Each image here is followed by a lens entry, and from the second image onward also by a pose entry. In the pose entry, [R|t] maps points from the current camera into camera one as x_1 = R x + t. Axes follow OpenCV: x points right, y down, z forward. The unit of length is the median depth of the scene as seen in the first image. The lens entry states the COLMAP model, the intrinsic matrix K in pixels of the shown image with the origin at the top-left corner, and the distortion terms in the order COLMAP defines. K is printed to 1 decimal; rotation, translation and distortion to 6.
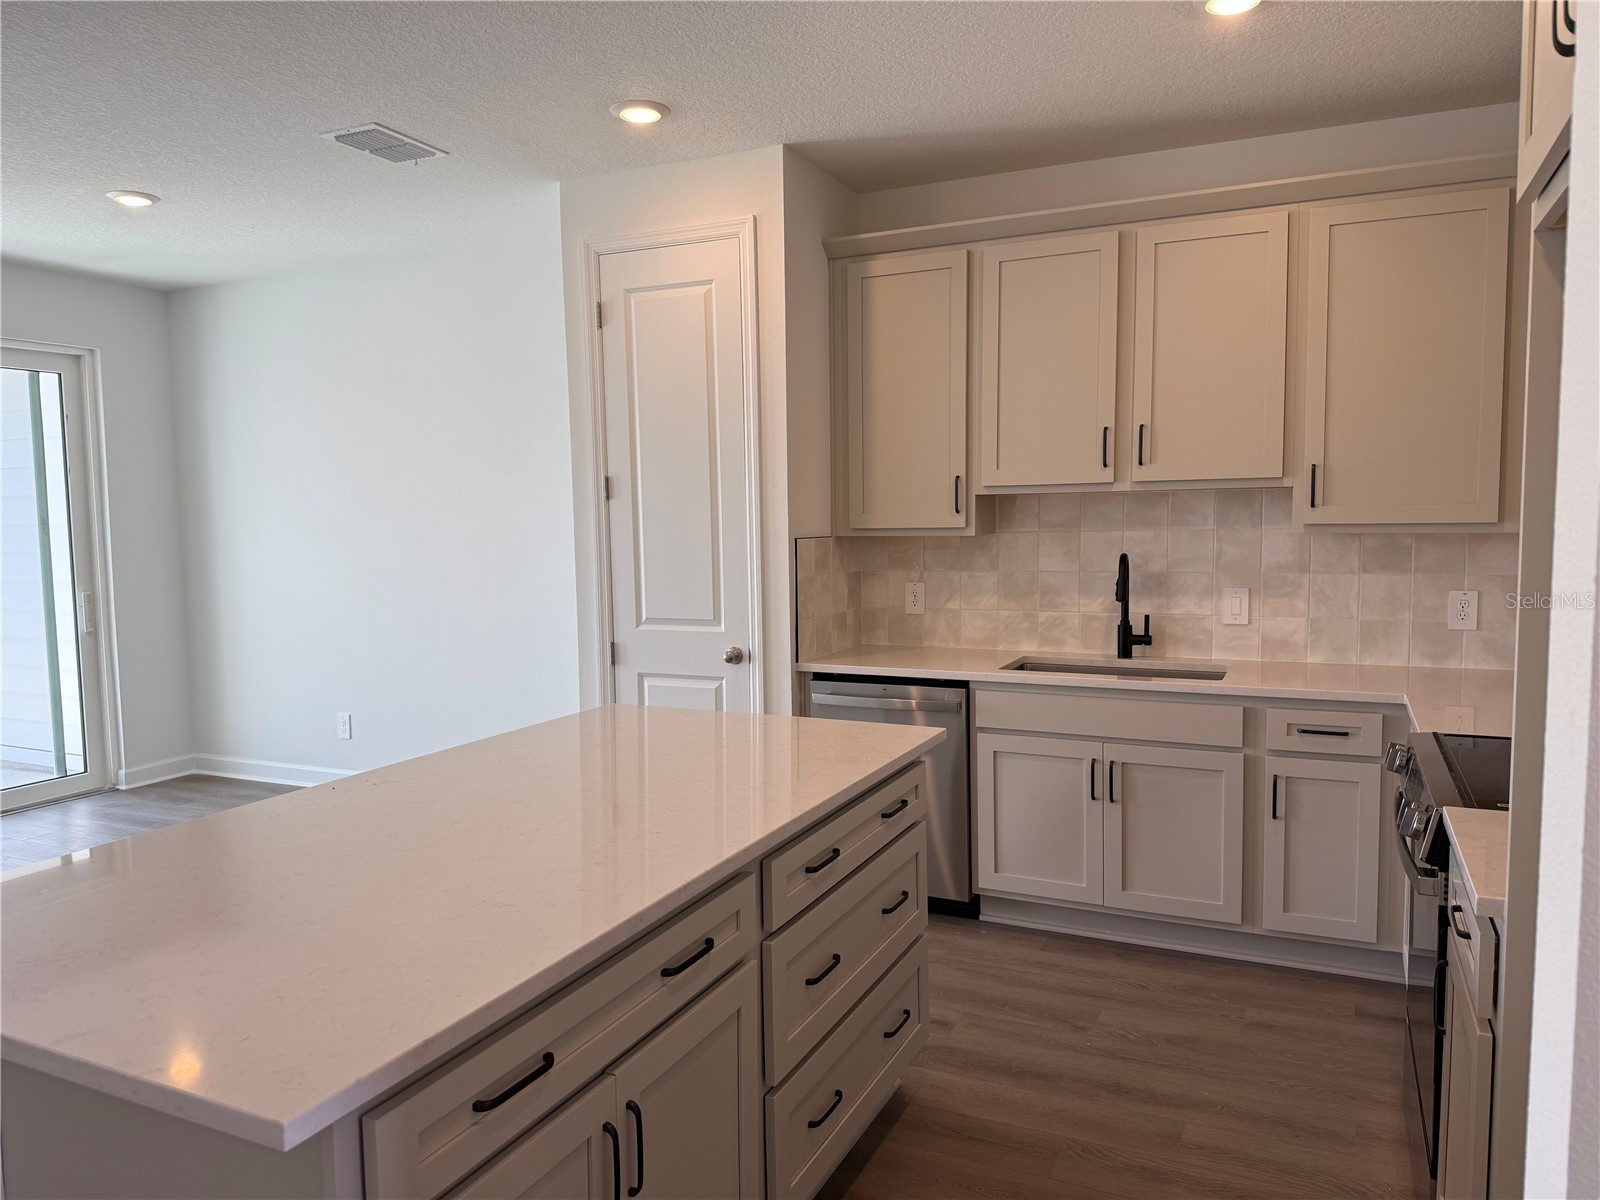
lens RADIAL K [[1118.3, 0, 786.5], [0, 1118.3, 593.3], [0, 0, 1]] dist [0.067303, -0.041458]
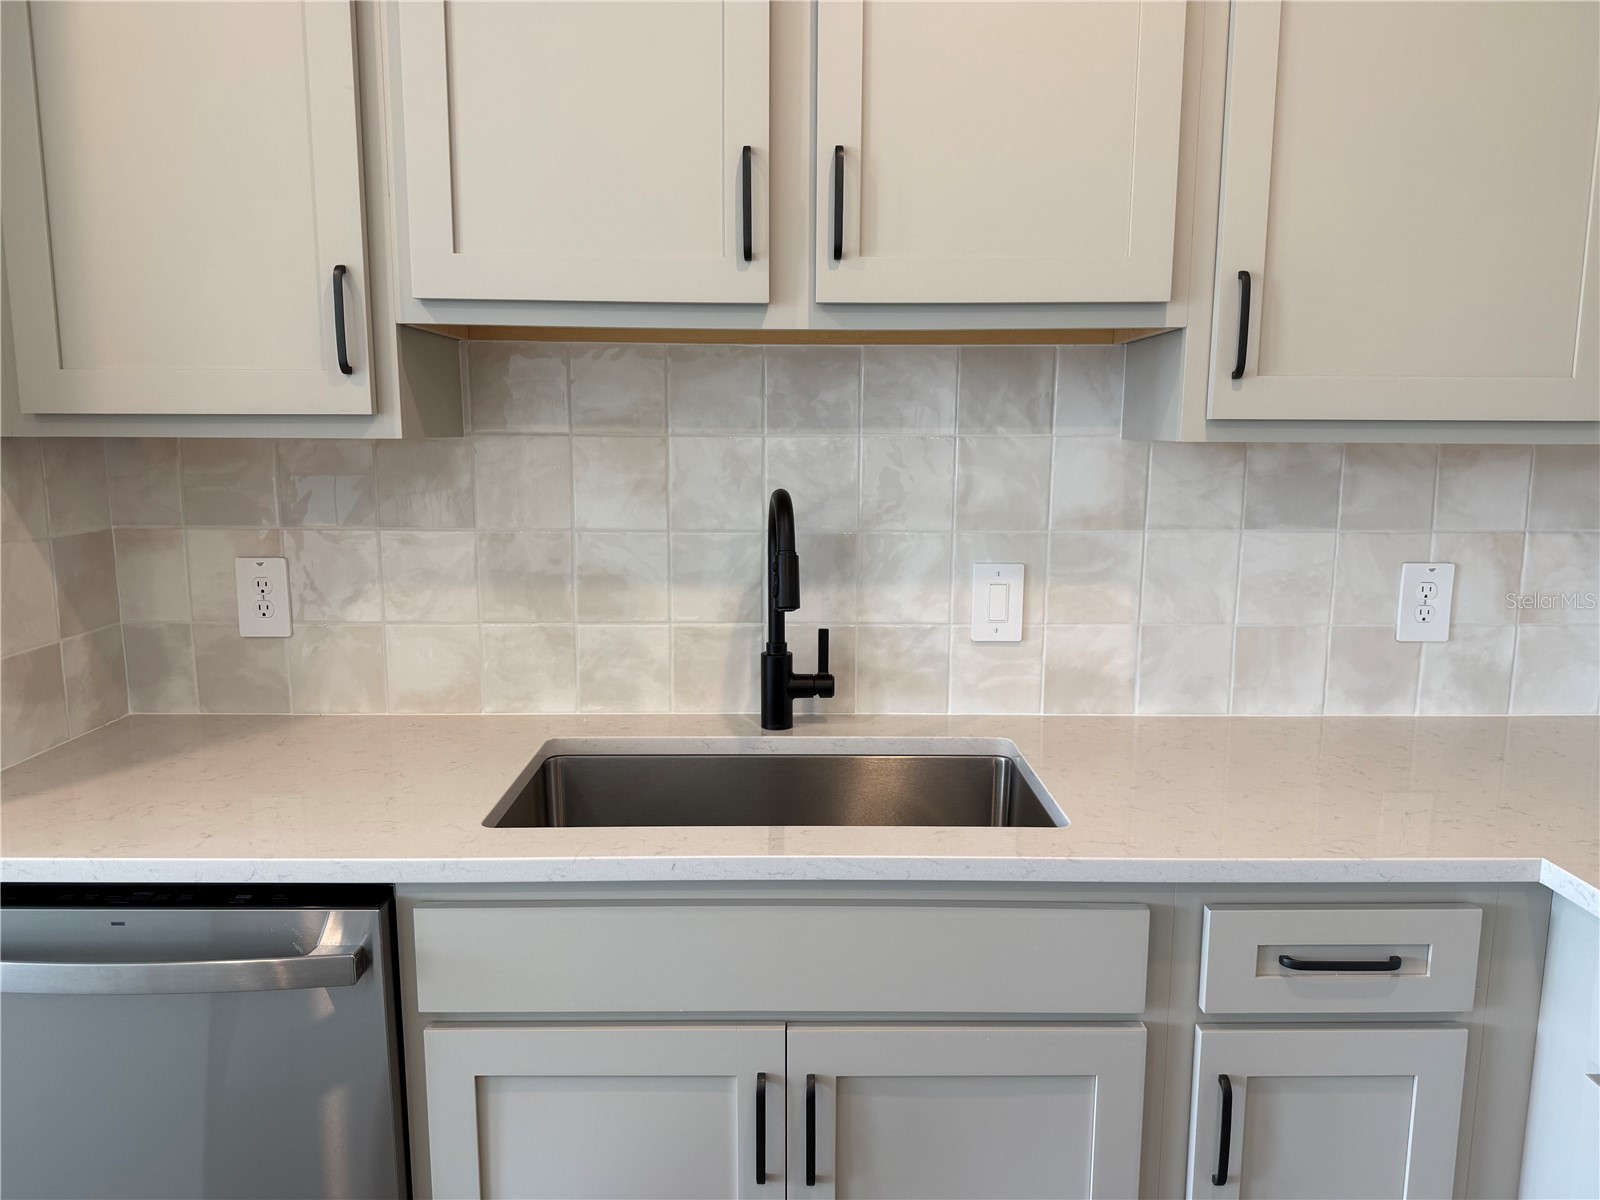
lens RADIAL K [[1118.3, 0, 799.8], [0, 1118.3, 615.9], [0, 0, 1]] dist [0.067303, -0.041458]
pose [[0.897405, -0.054799, 0.437791, 0.123830], [0.015494, 0.995559, 0.092855, -0.027142], [-0.440935, -0.076545, 0.894269, 0.627196]]
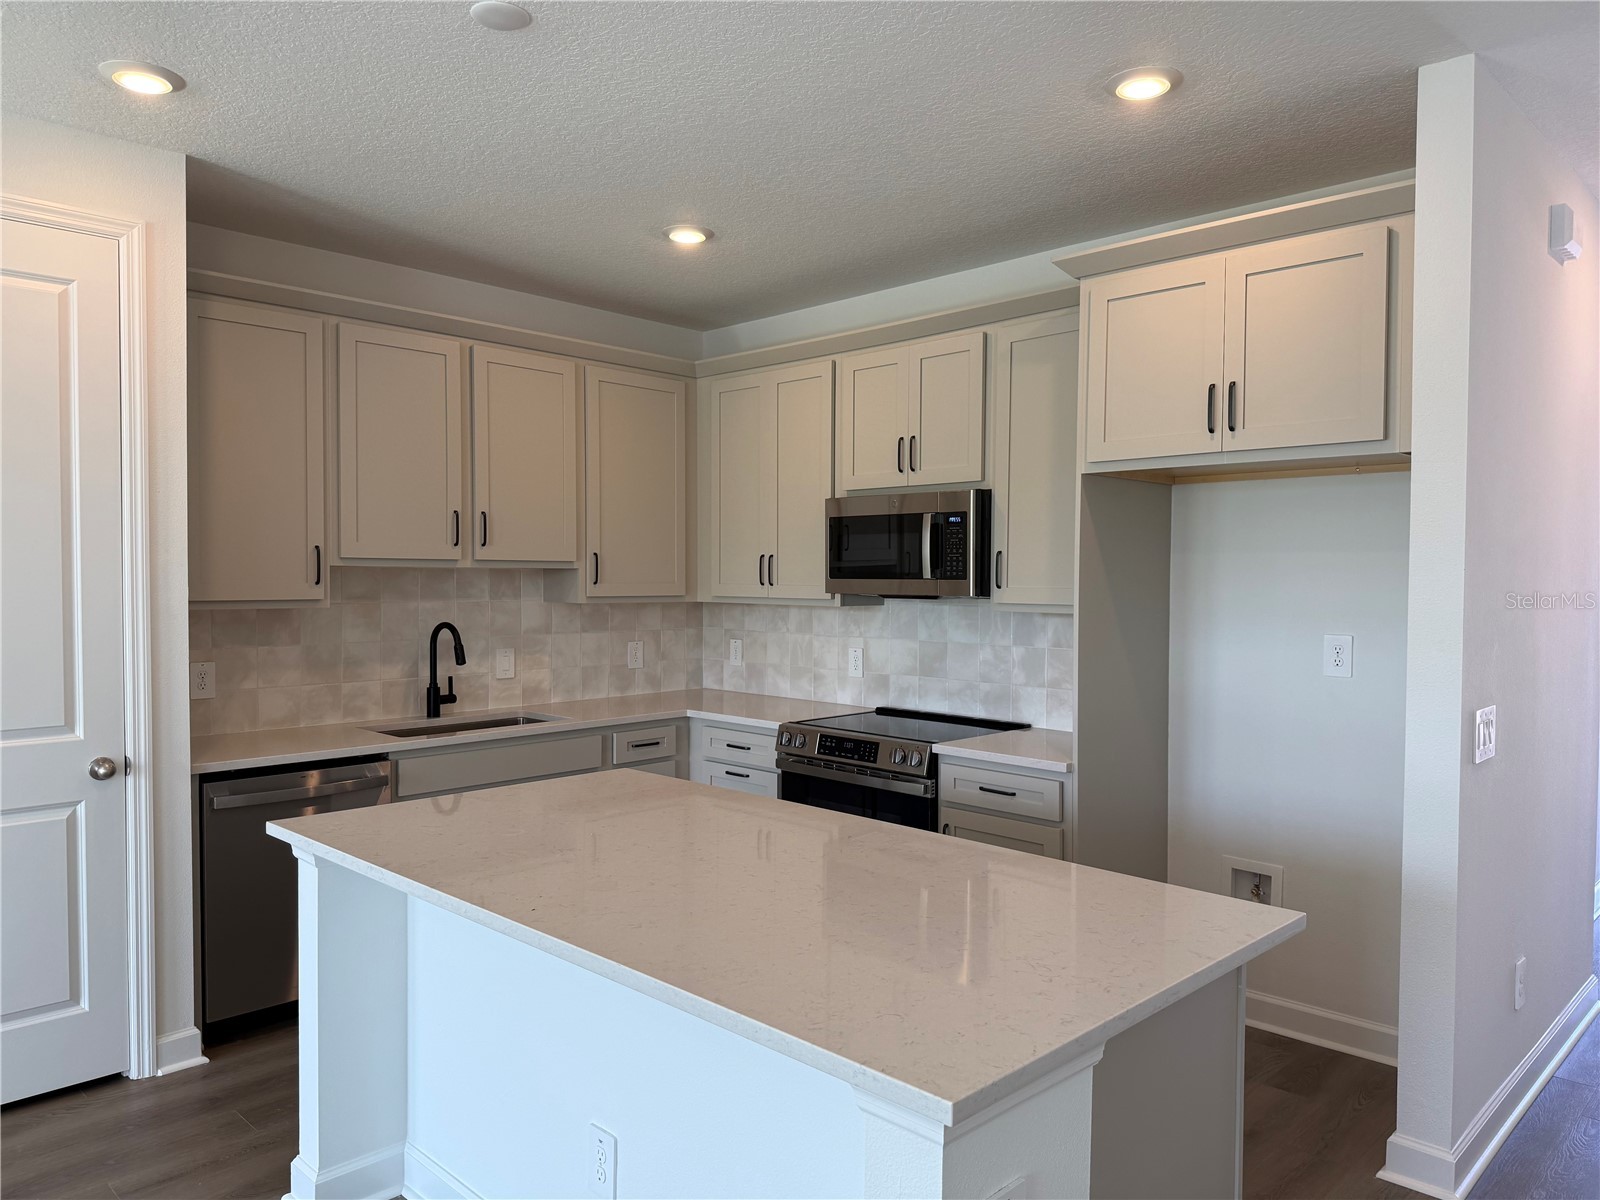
lens RADIAL K [[1118.3, 0, 804.9], [0, 1118.3, 564.0], [0, 0, 1]] dist [0.067303, -0.041458]
pose [[0.322696, 0.026662, 0.946127, -0.653894], [0.060130, 0.997007, -0.048604, -0.017390], [-0.944591, 0.072575, 0.320127, 0.298051]]
